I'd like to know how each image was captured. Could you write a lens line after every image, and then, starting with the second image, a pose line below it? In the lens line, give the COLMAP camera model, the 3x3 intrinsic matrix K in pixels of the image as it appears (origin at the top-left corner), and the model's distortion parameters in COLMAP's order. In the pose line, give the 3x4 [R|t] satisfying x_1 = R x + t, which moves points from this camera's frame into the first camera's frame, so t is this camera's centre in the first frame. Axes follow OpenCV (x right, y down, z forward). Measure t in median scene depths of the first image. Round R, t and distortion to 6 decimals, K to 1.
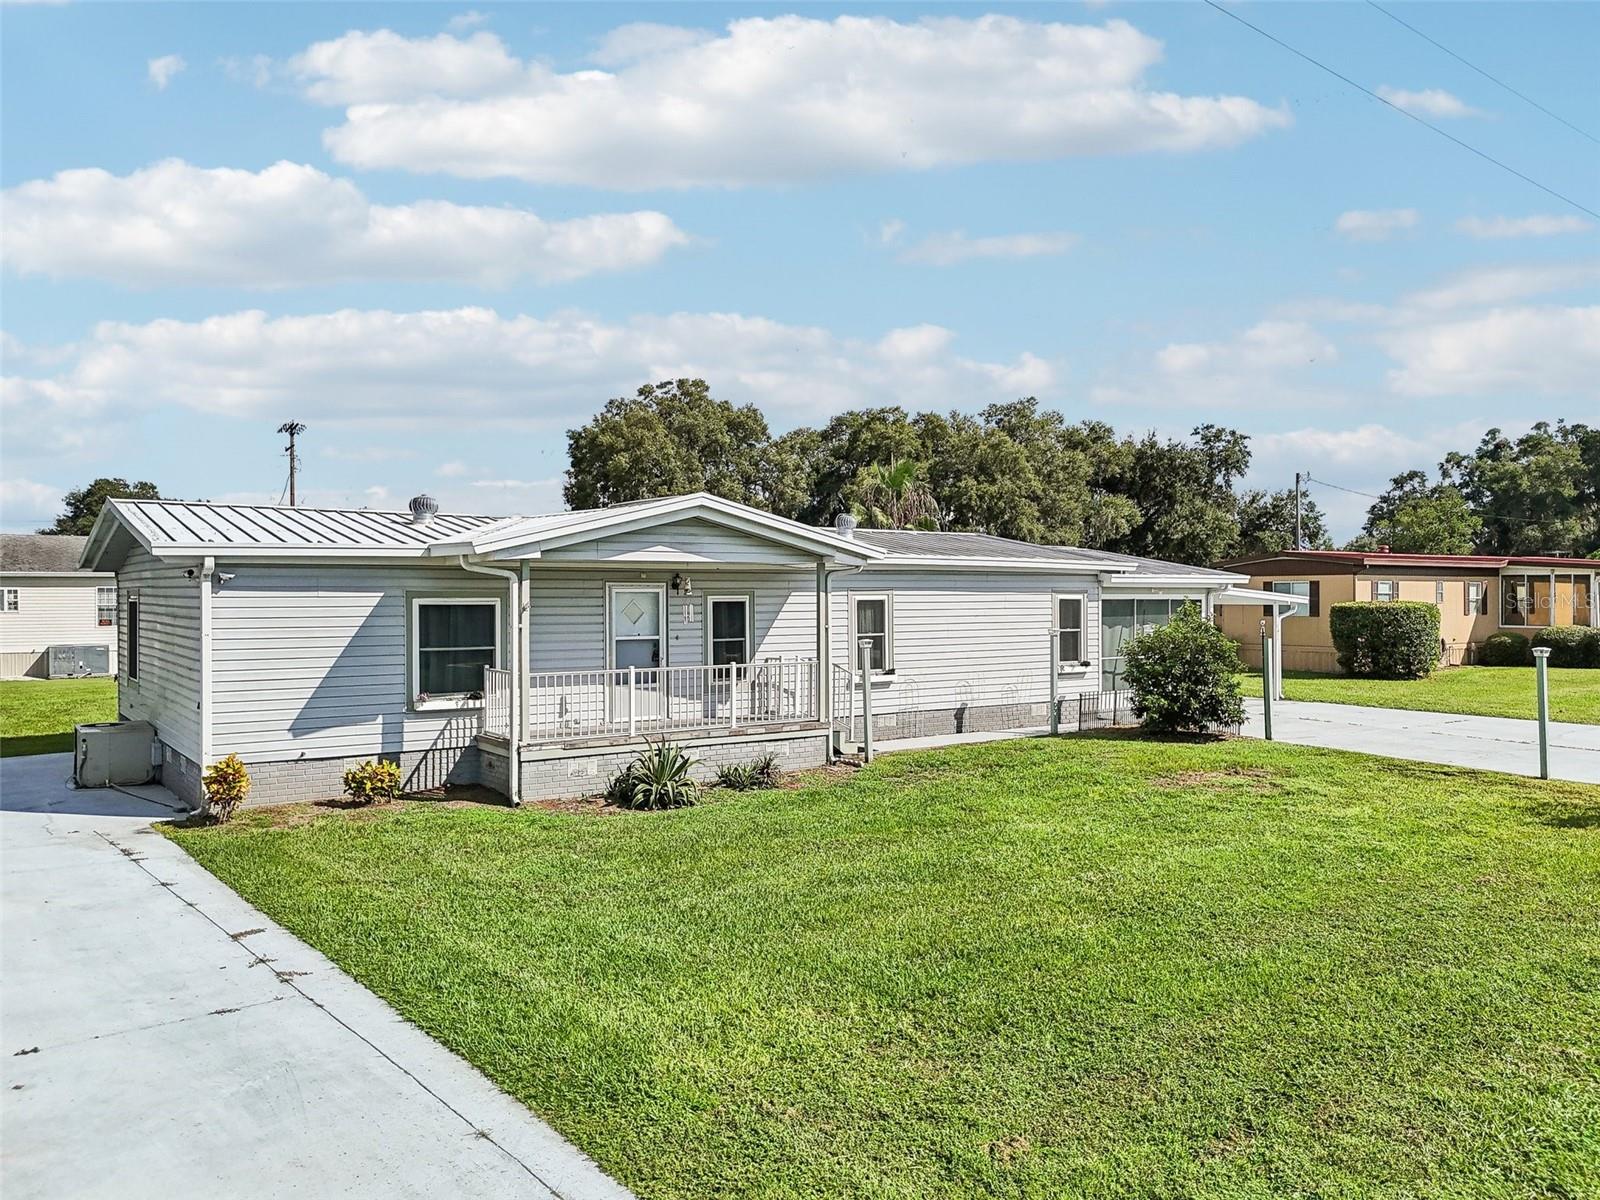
lens RADIAL K [[1203.8, 0, 800.0], [0, 1203.8, 600.0], [0, 0, 1]] dist [0.112435, -0.154061]
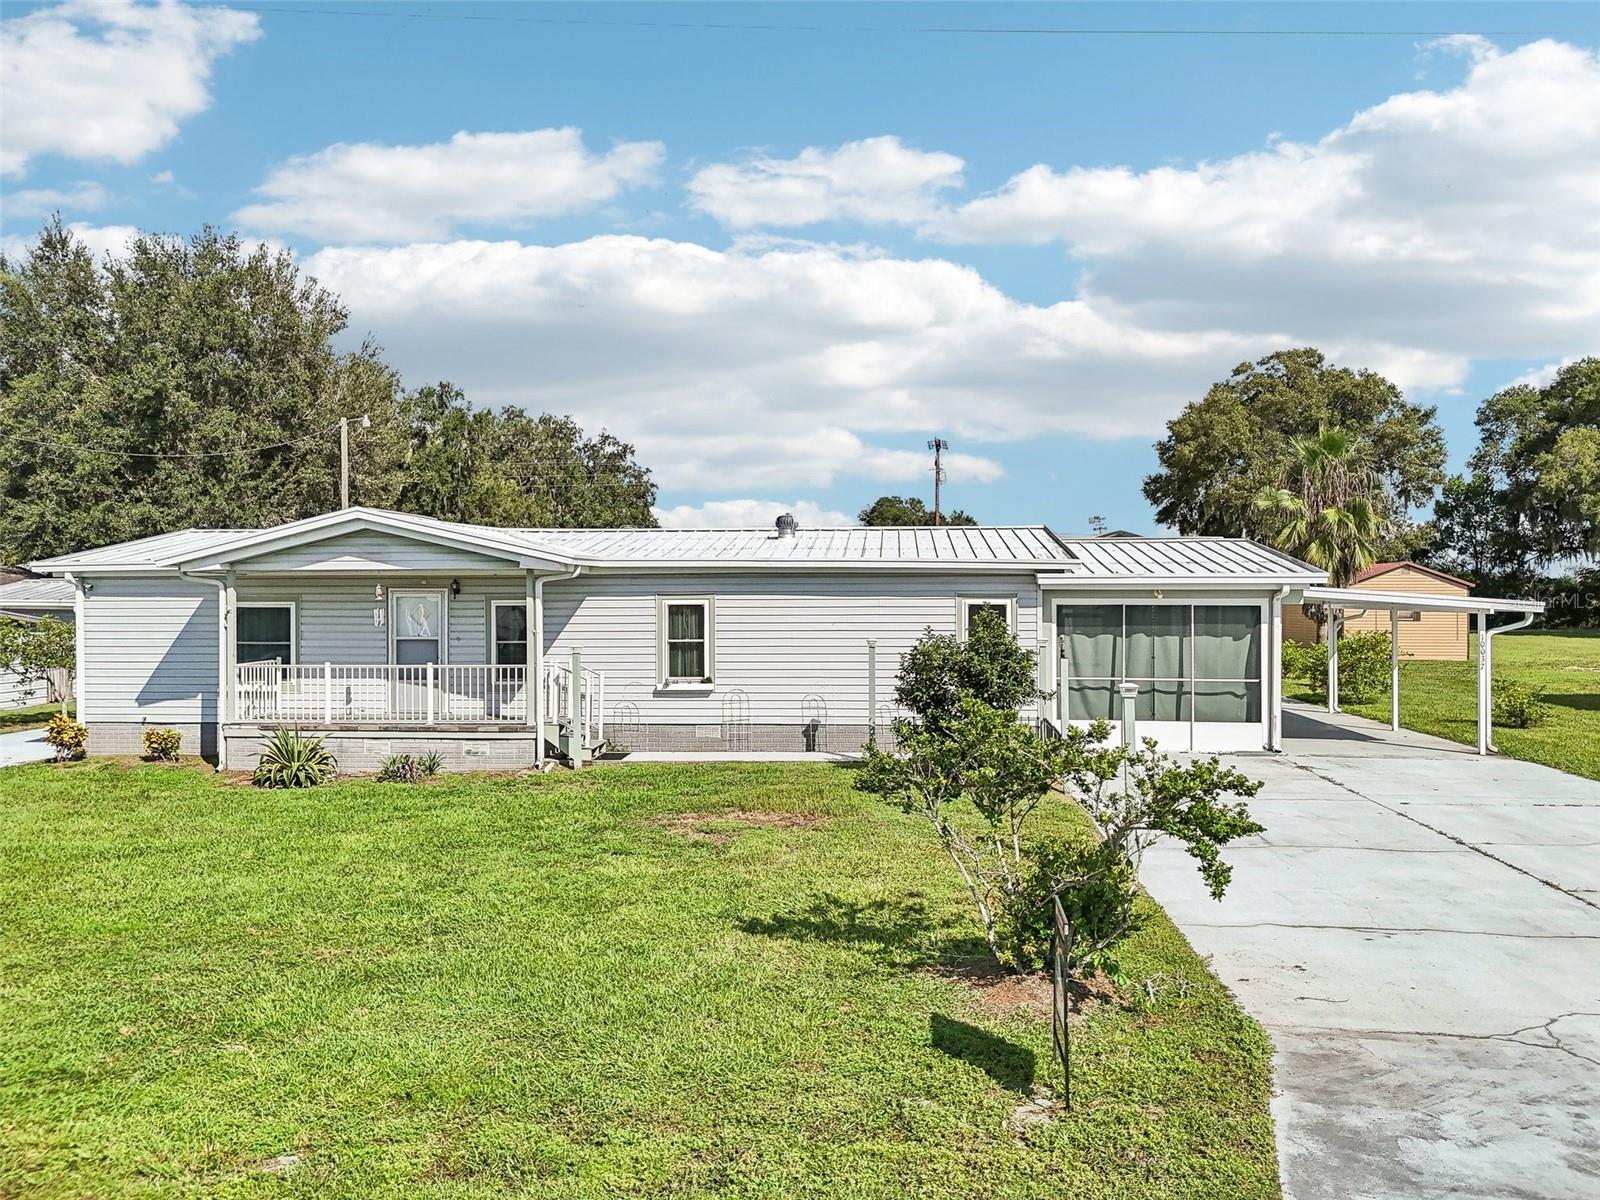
lens RADIAL K [[1203.8, 0, 800.0], [0, 1203.8, 600.0], [0, 0, 1]] dist [0.112435, -0.154061]
pose [[0.771147, 0.003259, -0.636649, 0.808510], [-0.002521, 0.999995, 0.002066, -0.006514], [0.636652, 0.000012, 0.771151, 0.343880]]
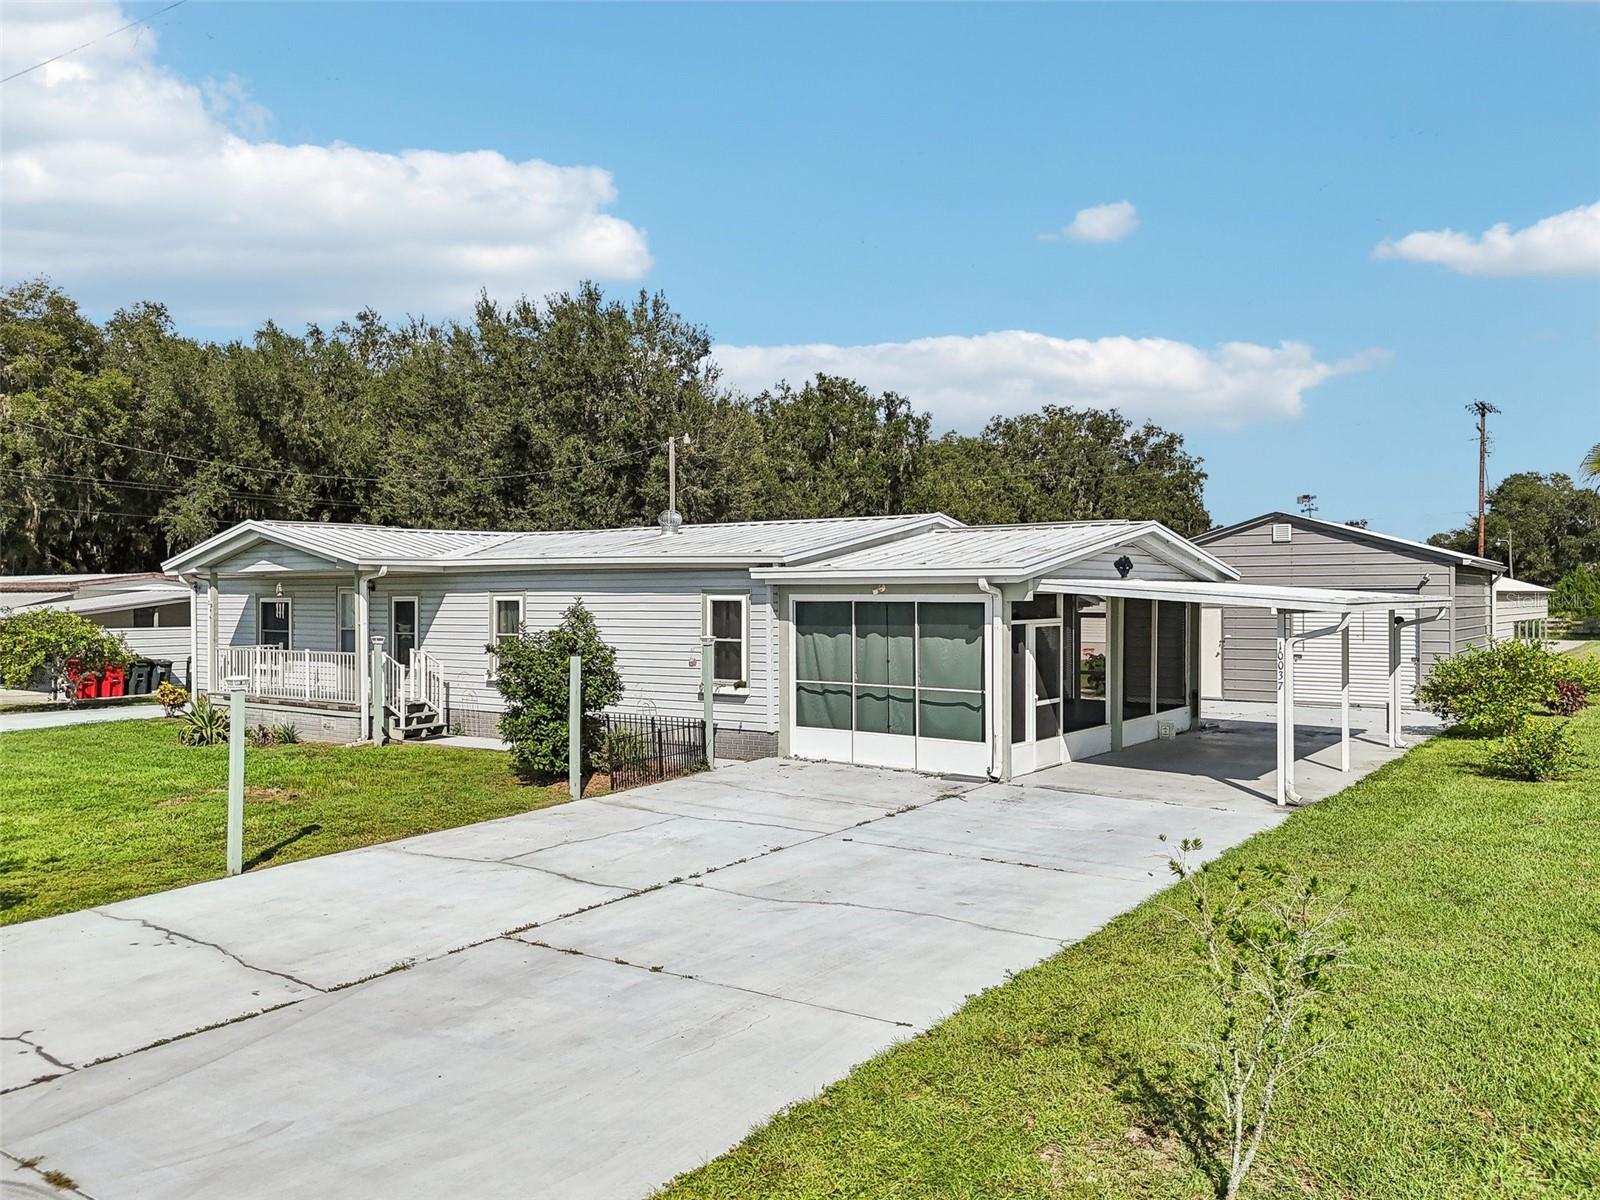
lens RADIAL K [[1203.8, 0, 800.0], [0, 1203.8, 600.0], [0, 0, 1]] dist [0.112435, -0.154061]
pose [[0.331666, 0.004650, -0.943385, 1.215890], [-0.001578, 0.999989, 0.004375, -0.005913], [0.943395, 0.000038, 0.331670, 0.971408]]
